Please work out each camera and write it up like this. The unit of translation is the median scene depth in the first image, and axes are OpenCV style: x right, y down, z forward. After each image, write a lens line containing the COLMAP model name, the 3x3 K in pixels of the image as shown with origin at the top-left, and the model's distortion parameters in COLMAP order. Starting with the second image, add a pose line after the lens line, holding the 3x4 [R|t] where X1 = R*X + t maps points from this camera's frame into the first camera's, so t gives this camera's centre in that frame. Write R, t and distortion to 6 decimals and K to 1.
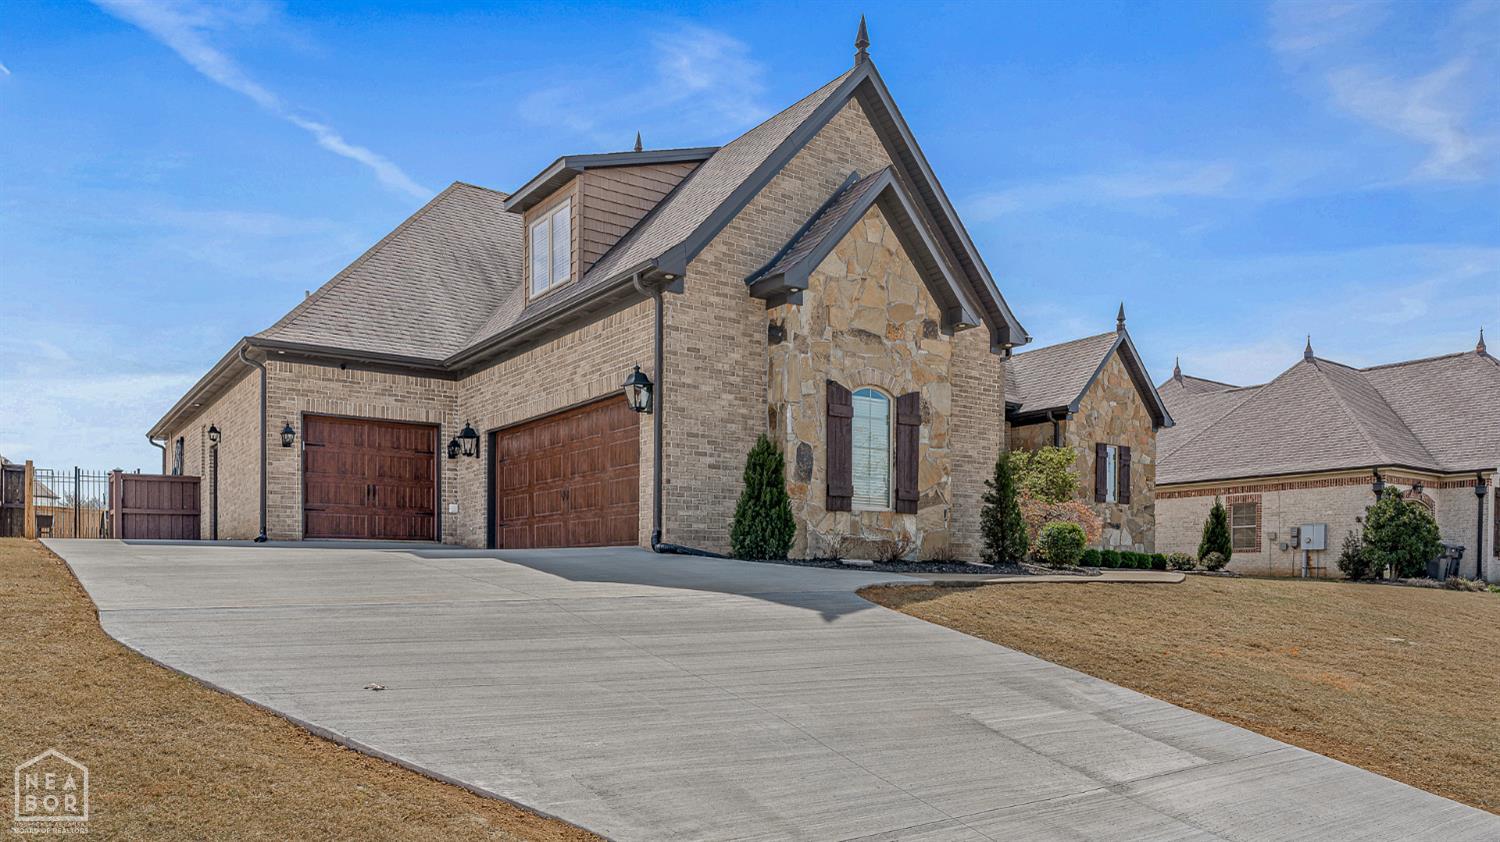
lens RADIAL K [[1077.1, 0, 750.0], [0, 1077.1, 421.0], [0, 0, 1]] dist [0.001811, -0.000600]
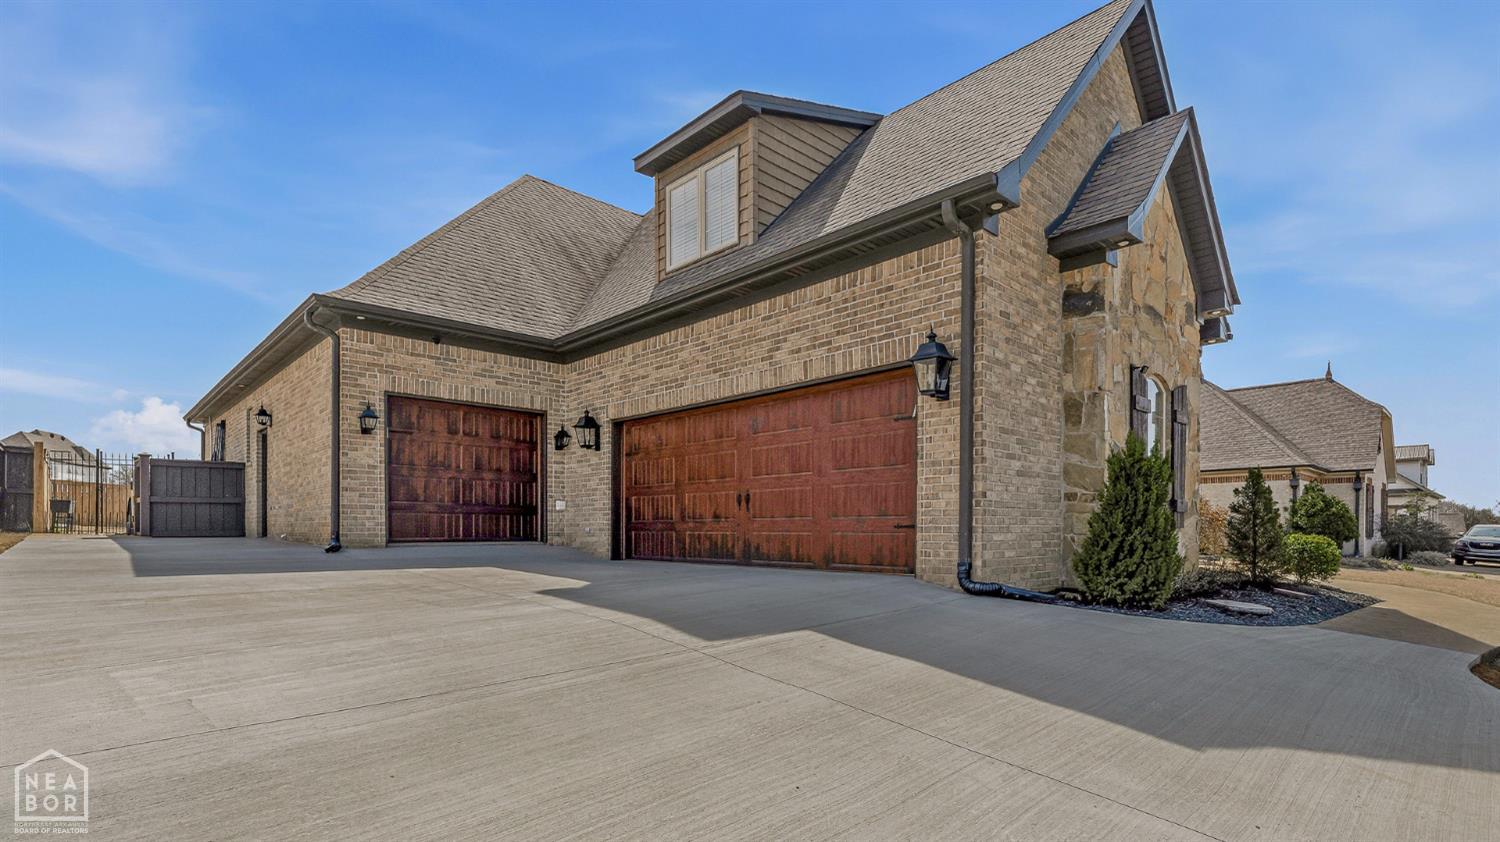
lens RADIAL K [[689.2, 0, 752.7], [0, 689.2, 439.3], [0, 0, 1]] dist [-0.003352, -0.000027]
pose [[0.984837, 0.018866, 0.172451, -0.227260], [-0.023214, 0.999461, 0.023228, 0.009019], [-0.171920, -0.026879, 0.984744, 0.426208]]
